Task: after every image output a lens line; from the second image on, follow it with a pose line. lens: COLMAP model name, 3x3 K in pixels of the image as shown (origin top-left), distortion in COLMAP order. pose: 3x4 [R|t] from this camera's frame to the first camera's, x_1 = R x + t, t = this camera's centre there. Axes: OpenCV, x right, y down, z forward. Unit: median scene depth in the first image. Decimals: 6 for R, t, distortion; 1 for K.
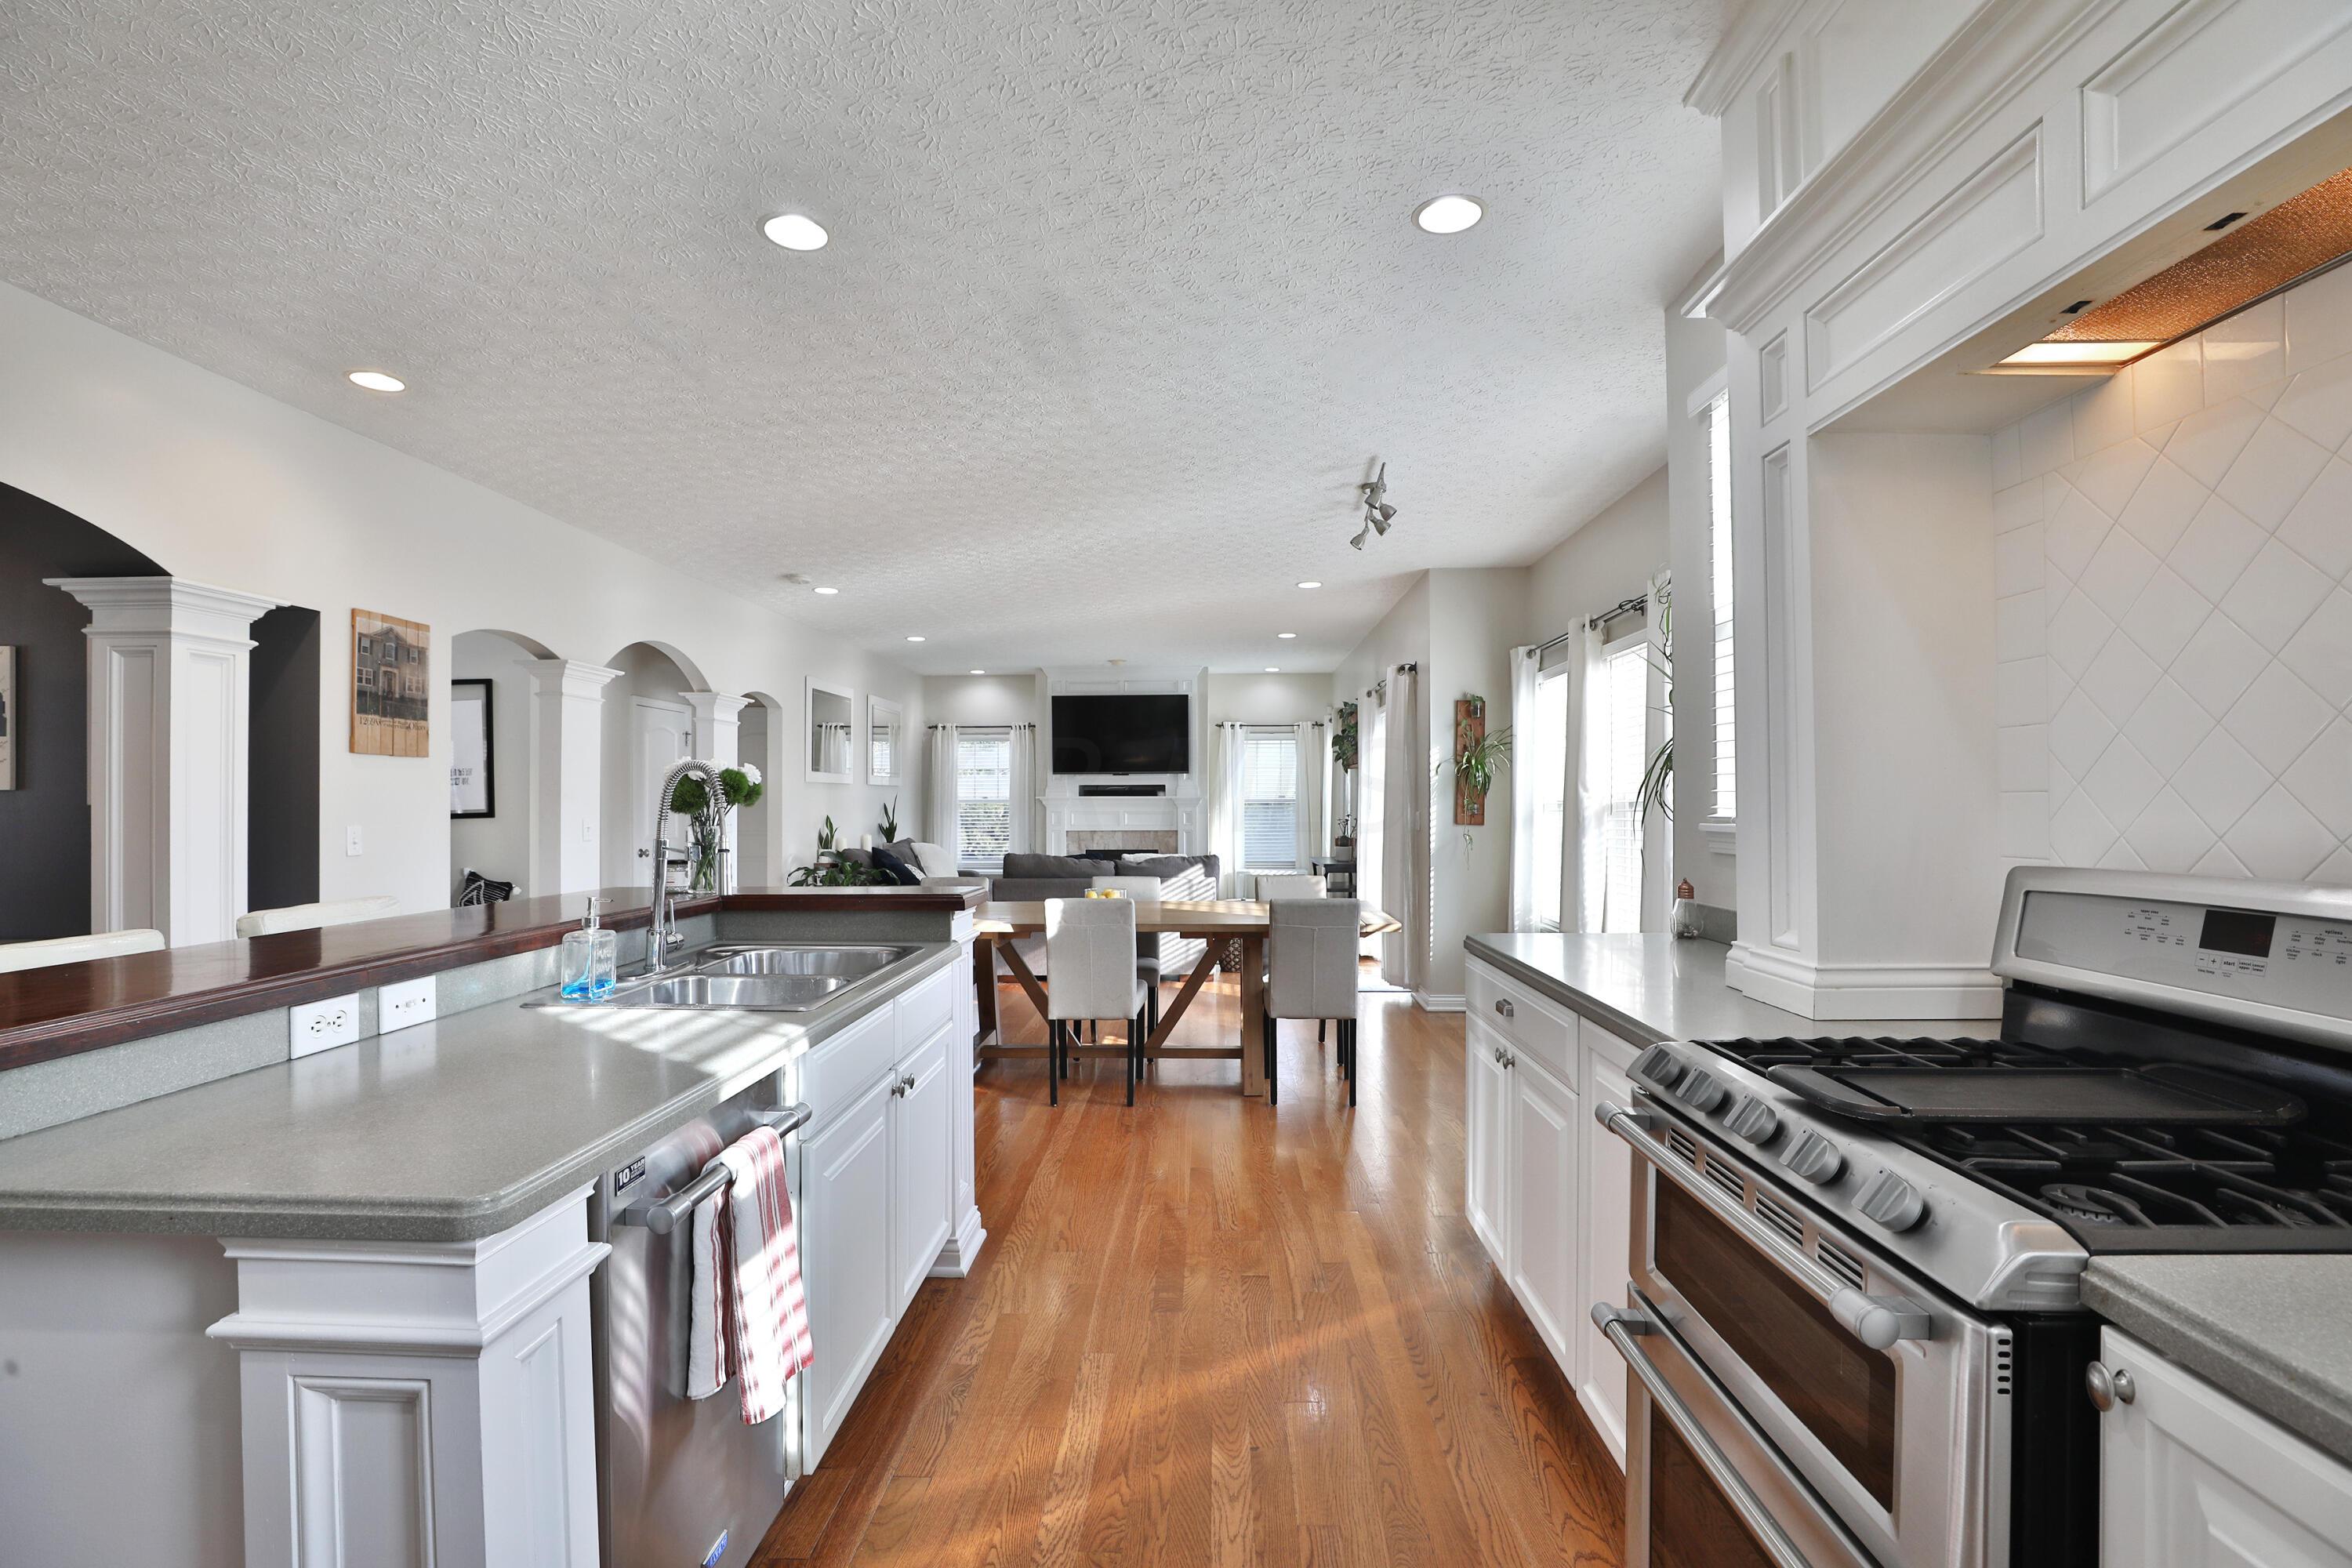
lens RADIAL K [[1083.1, 0, 1191.3], [0, 1083.1, 792.6], [0, 0, 1]] dist [-0.042312, 0.000523]
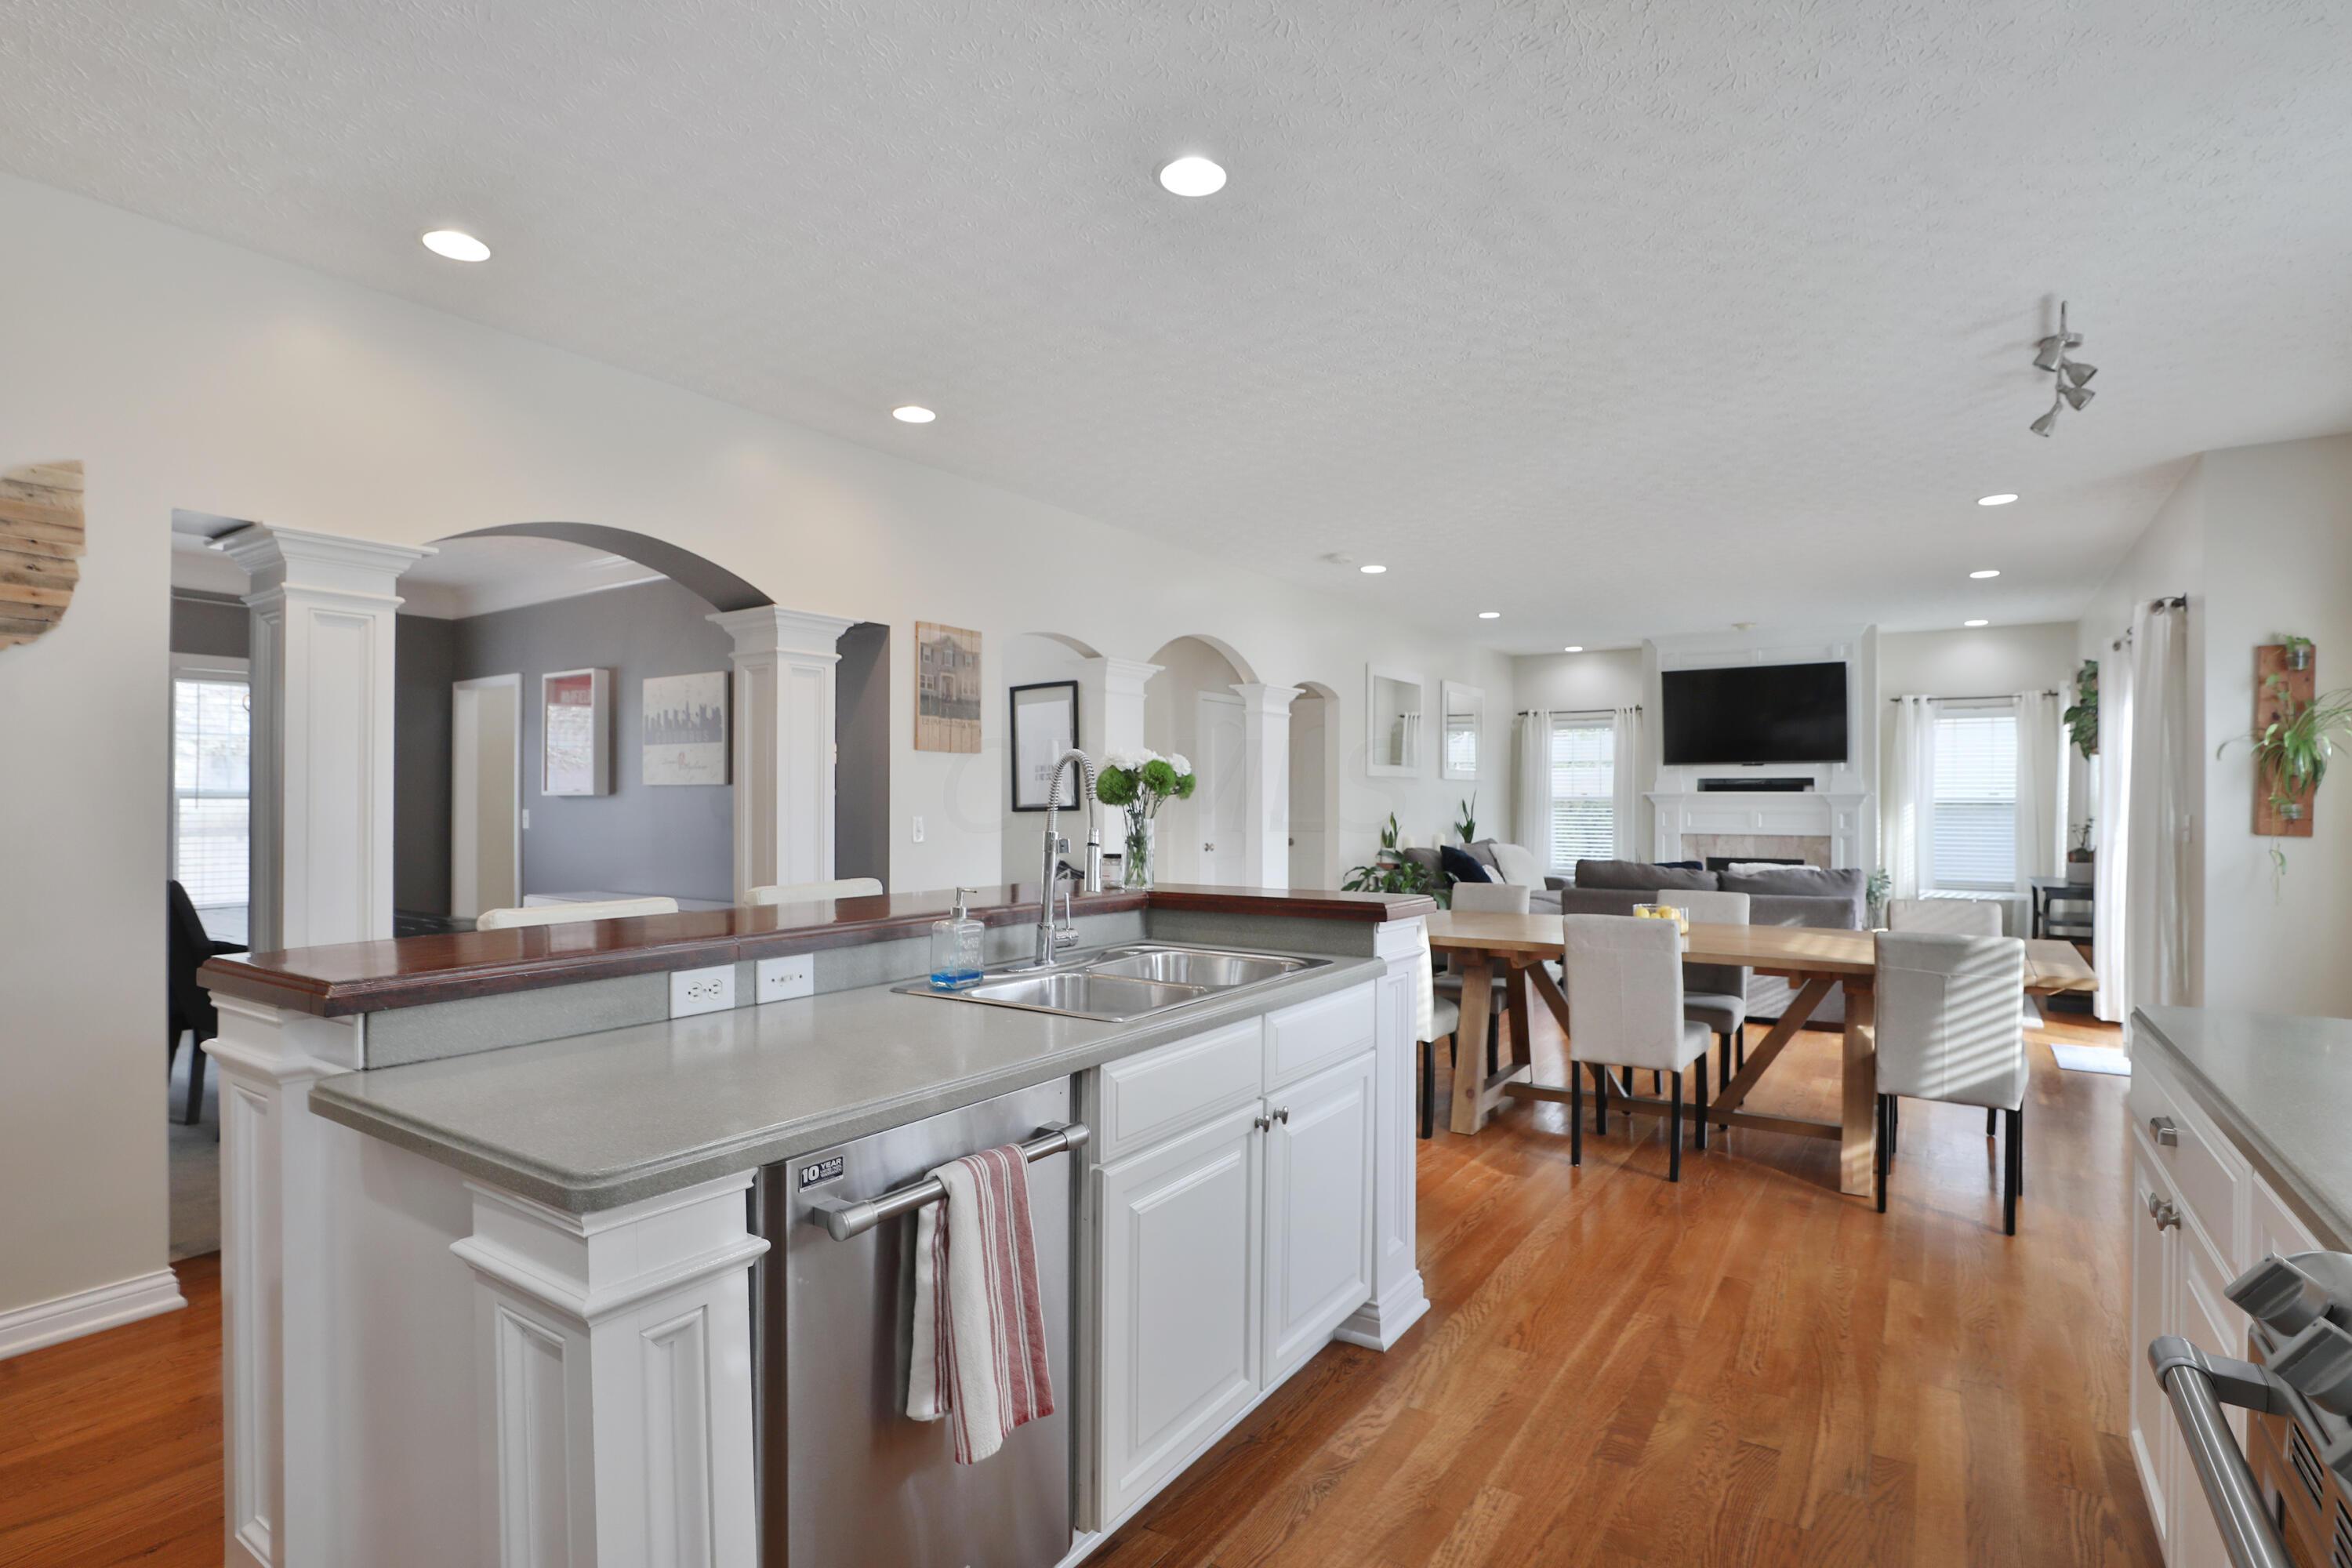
lens RADIAL K [[1181.7, 0, 1163.8], [0, 1181.7, 791.4], [0, 0, 1]] dist [-0.051263, 0.017737]
pose [[0.841674, 0.001521, -0.539983, 0.091879], [-0.000339, 0.999997, 0.002289, 0.002680], [0.539985, -0.001744, 0.841673, 0.080377]]
